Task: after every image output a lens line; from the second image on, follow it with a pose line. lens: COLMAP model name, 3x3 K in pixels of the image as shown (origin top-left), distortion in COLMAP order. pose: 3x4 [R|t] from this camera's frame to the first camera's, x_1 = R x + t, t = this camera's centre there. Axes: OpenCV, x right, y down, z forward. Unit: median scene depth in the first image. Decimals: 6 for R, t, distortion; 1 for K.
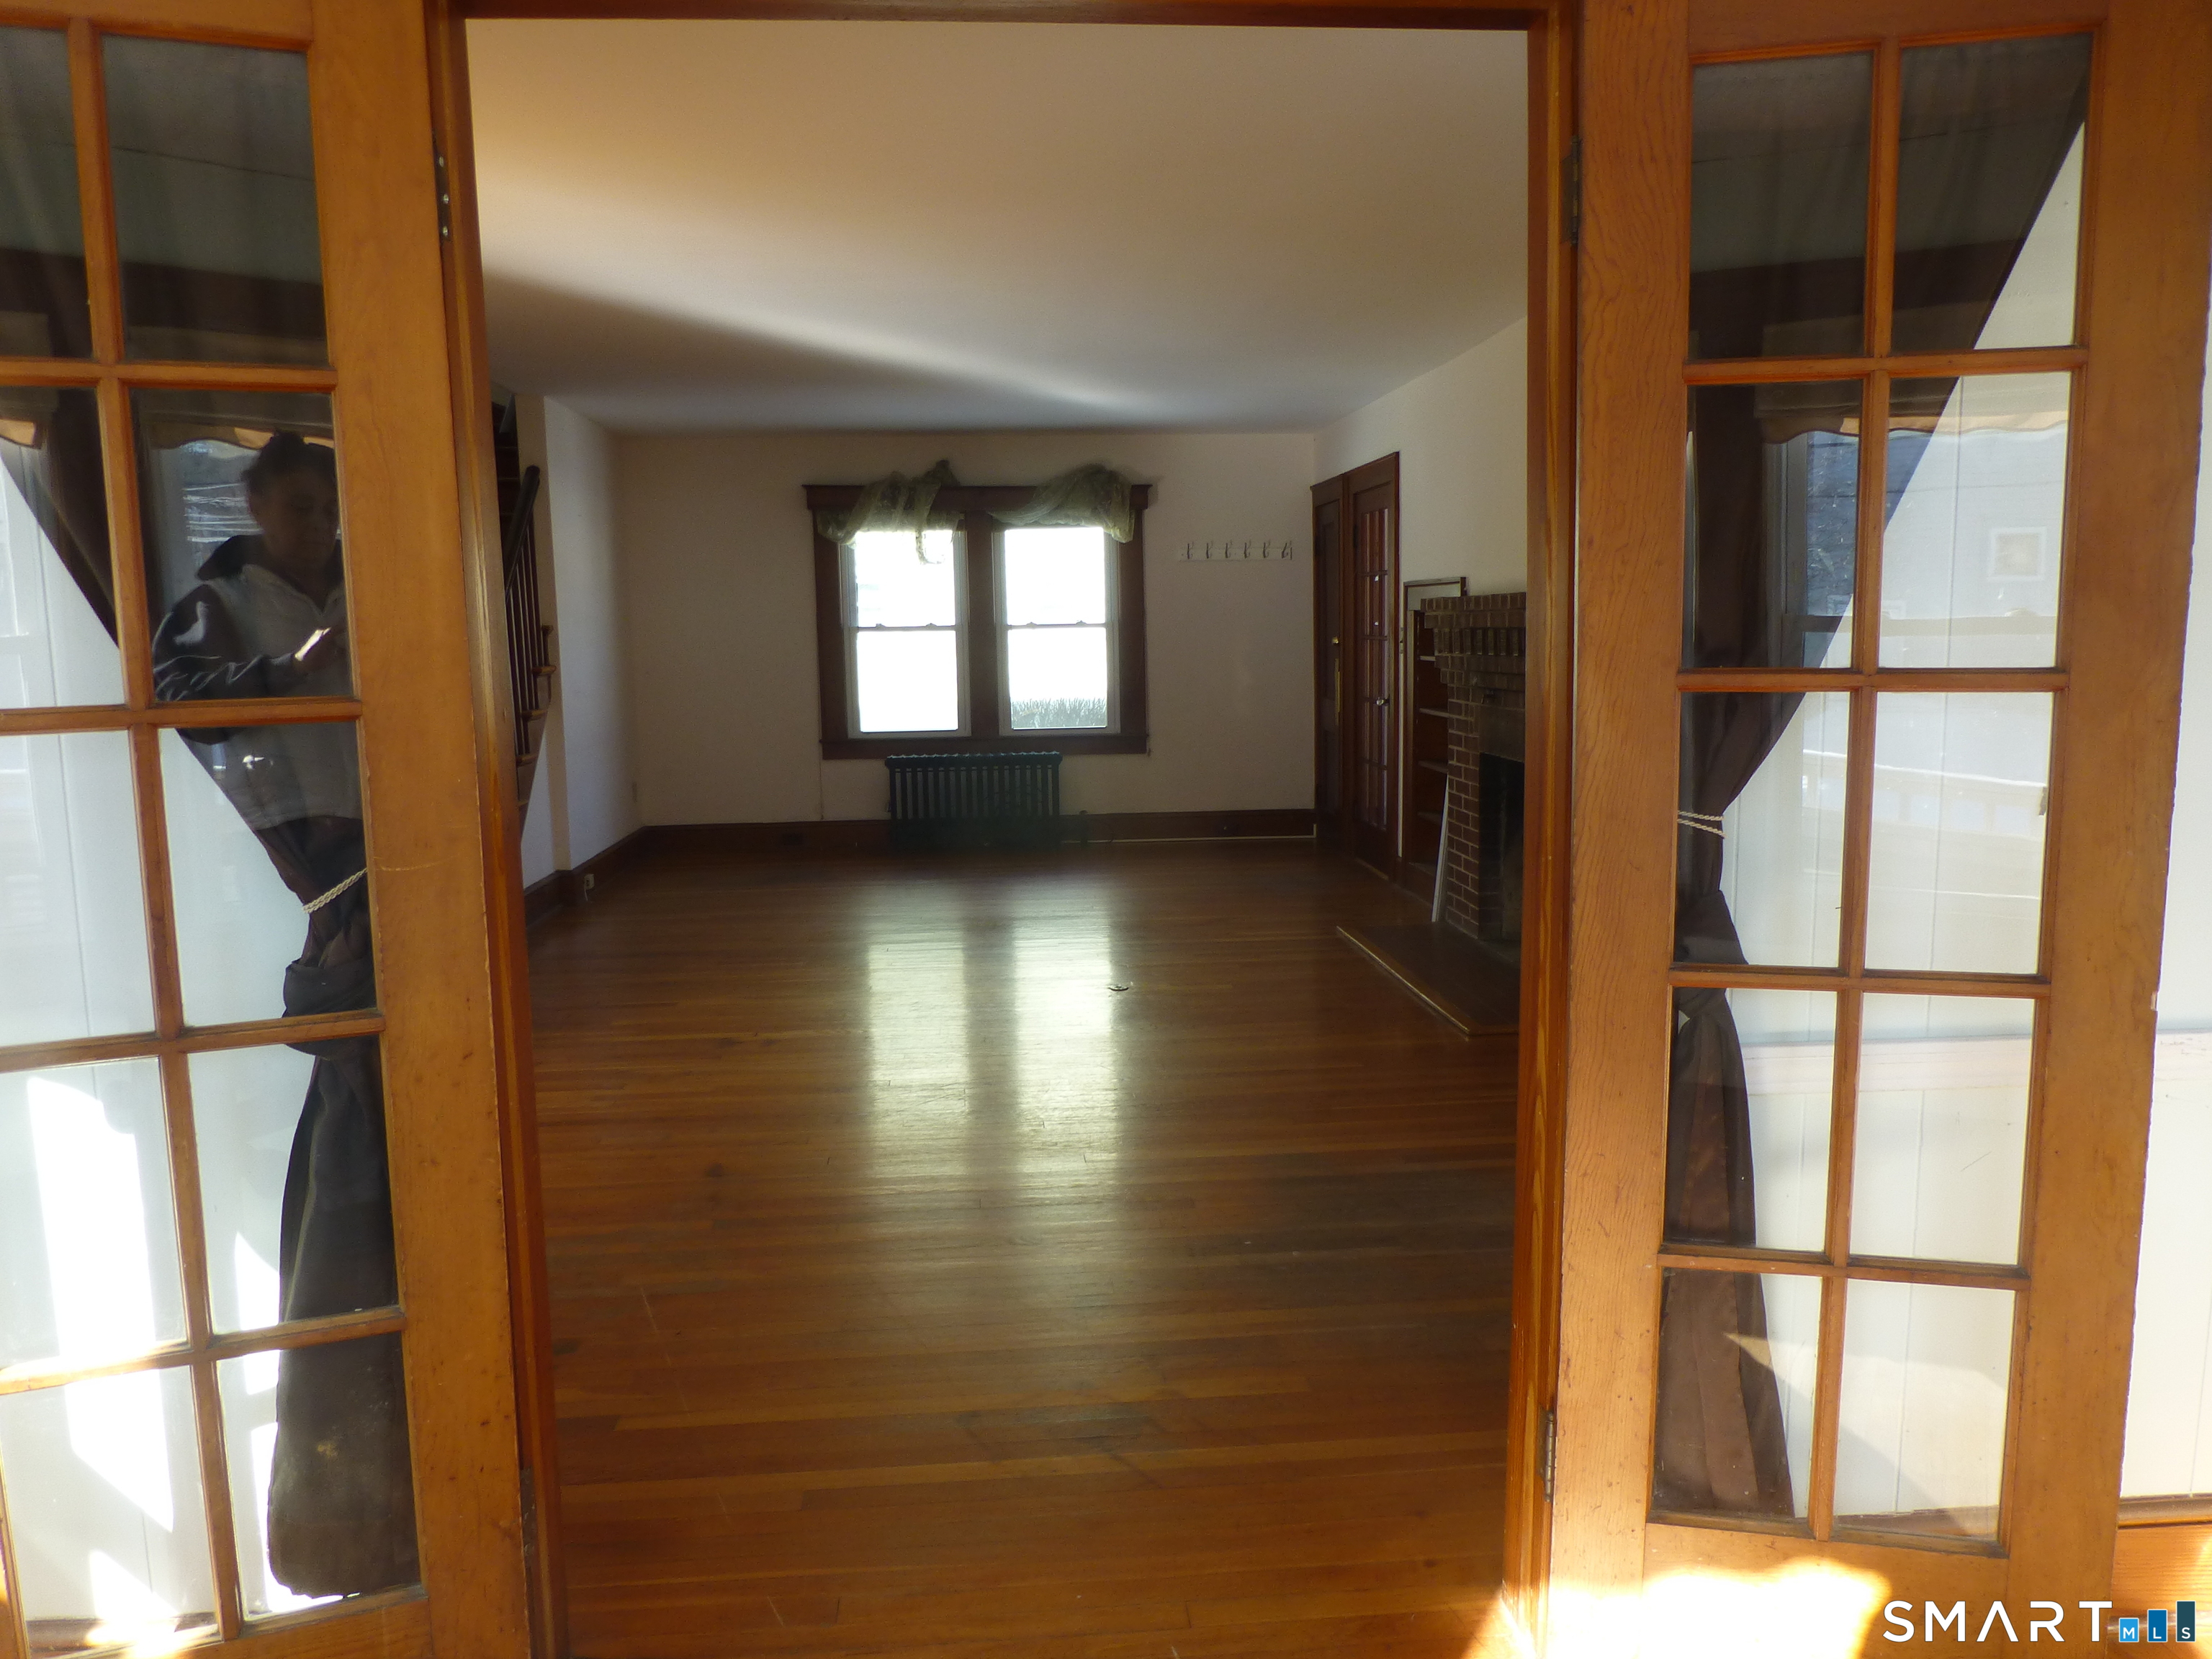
lens RADIAL K [[1600.9, 0, 1106.0], [0, 1600.9, 829.5], [0, 0, 1]] dist [-0.067074, 0.046332]
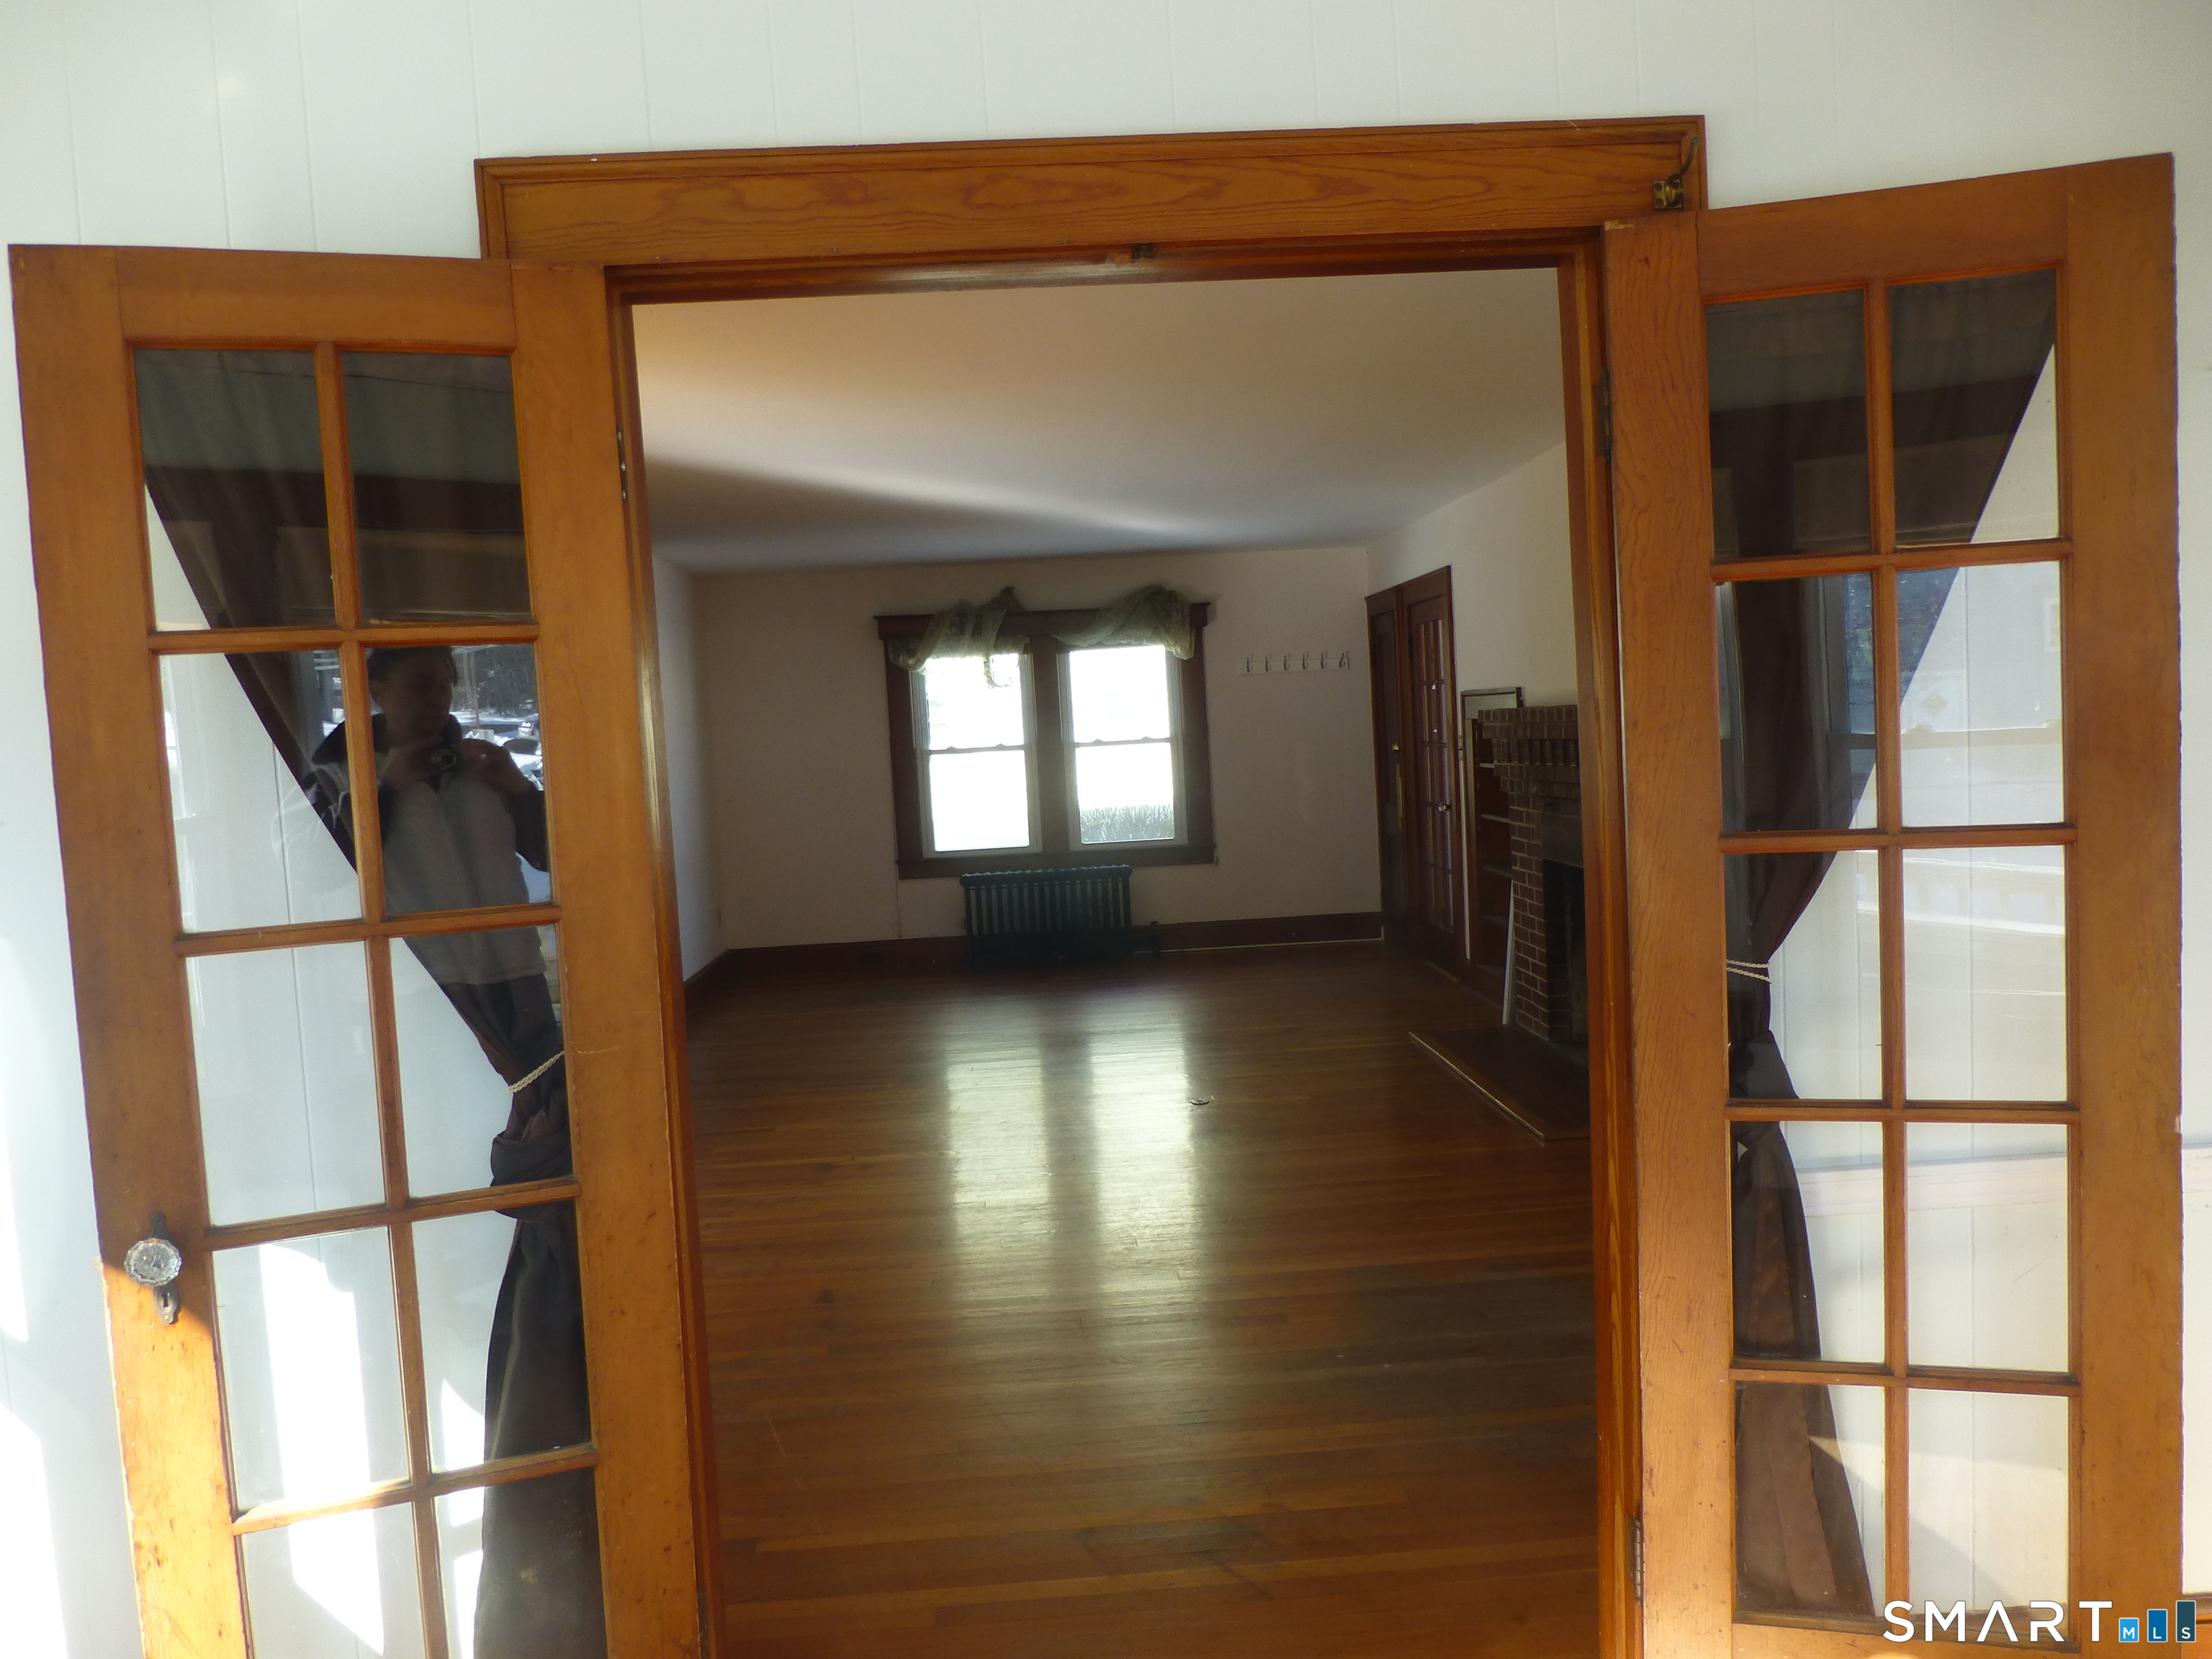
lens RADIAL K [[1577.1, 0, 1118.8], [0, 1577.1, 832.5], [0, 0, 1]] dist [-0.066022, 0.048025]
pose [[0.998931, -0.032304, -0.033073, -0.022538], [0.030067, 0.997365, -0.066023, -0.040179], [0.035119, 0.064958, 0.997270, -0.100619]]
